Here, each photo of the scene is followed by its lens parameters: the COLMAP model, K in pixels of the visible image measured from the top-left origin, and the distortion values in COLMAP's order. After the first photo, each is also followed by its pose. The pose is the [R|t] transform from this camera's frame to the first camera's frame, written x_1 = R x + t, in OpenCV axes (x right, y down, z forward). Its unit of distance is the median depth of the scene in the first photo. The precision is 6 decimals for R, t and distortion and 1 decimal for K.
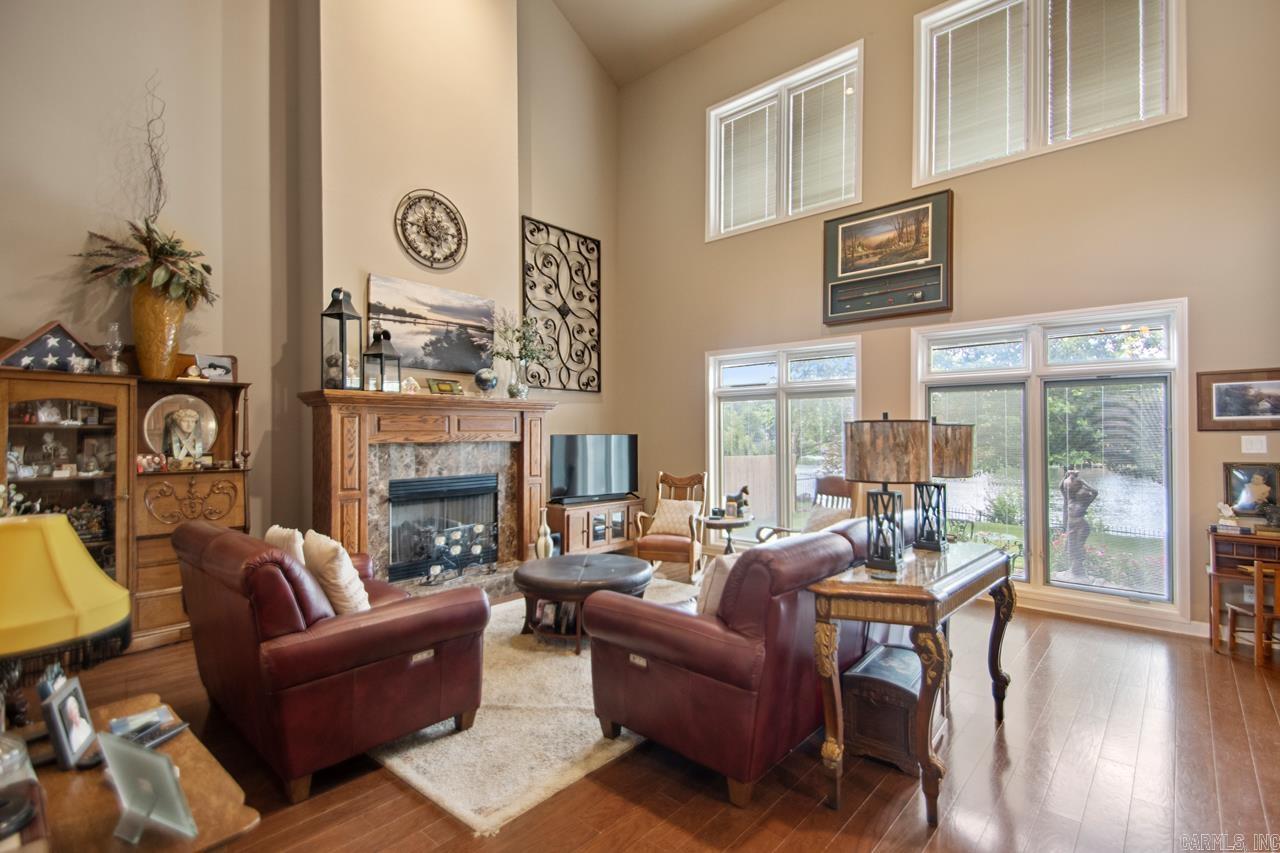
lens RADIAL K [[587.2, 0, 650.4], [0, 587.2, 430.5], [0, 0, 1]] dist [0.019246, -0.008194]
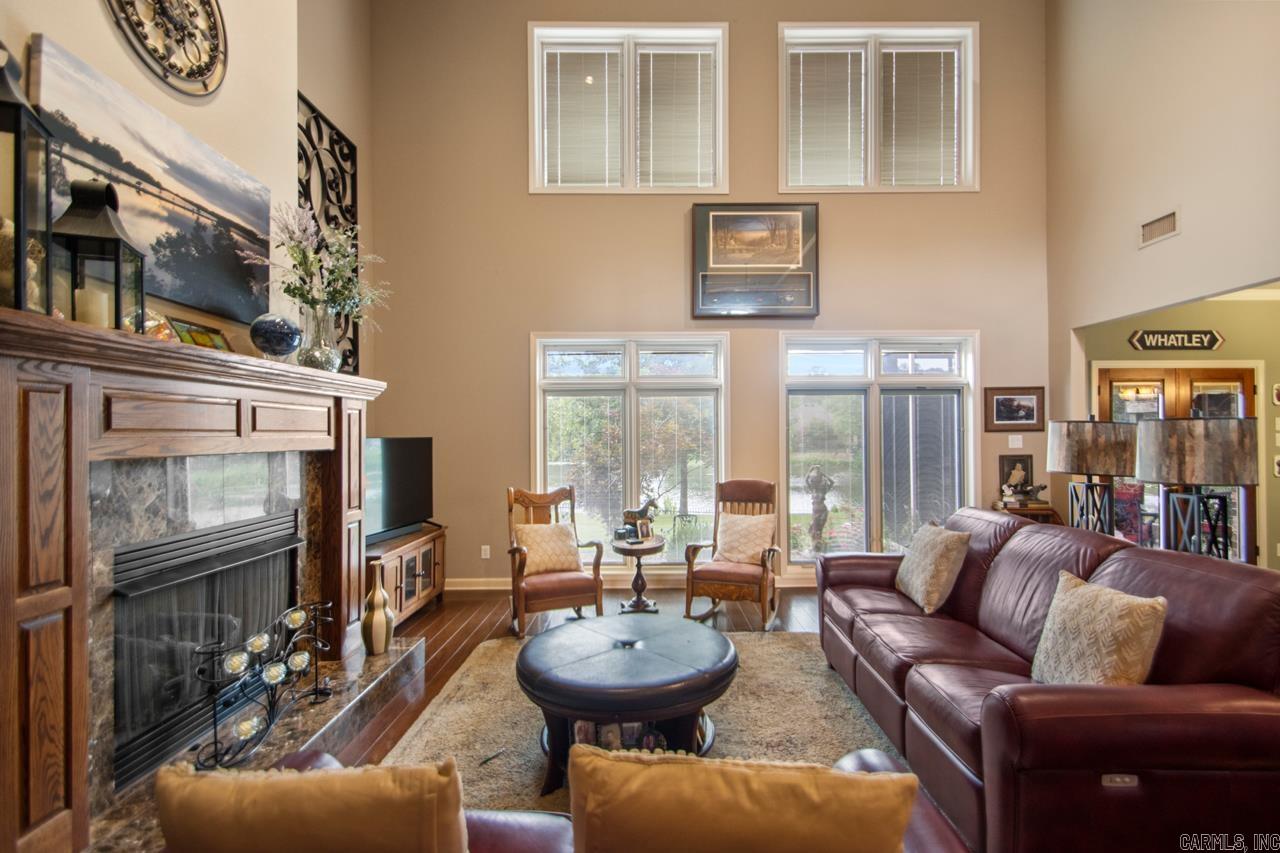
lens RADIAL K [[587.2, 0, 651.1], [0, 587.2, 432.0], [0, 0, 1]] dist [0.019246, -0.008194]
pose [[0.746029, 0.001133, 0.665913, -0.396499], [0.000372, 0.999998, -0.002117, 0.002983], [-0.665914, 0.001827, 0.746026, 0.392158]]
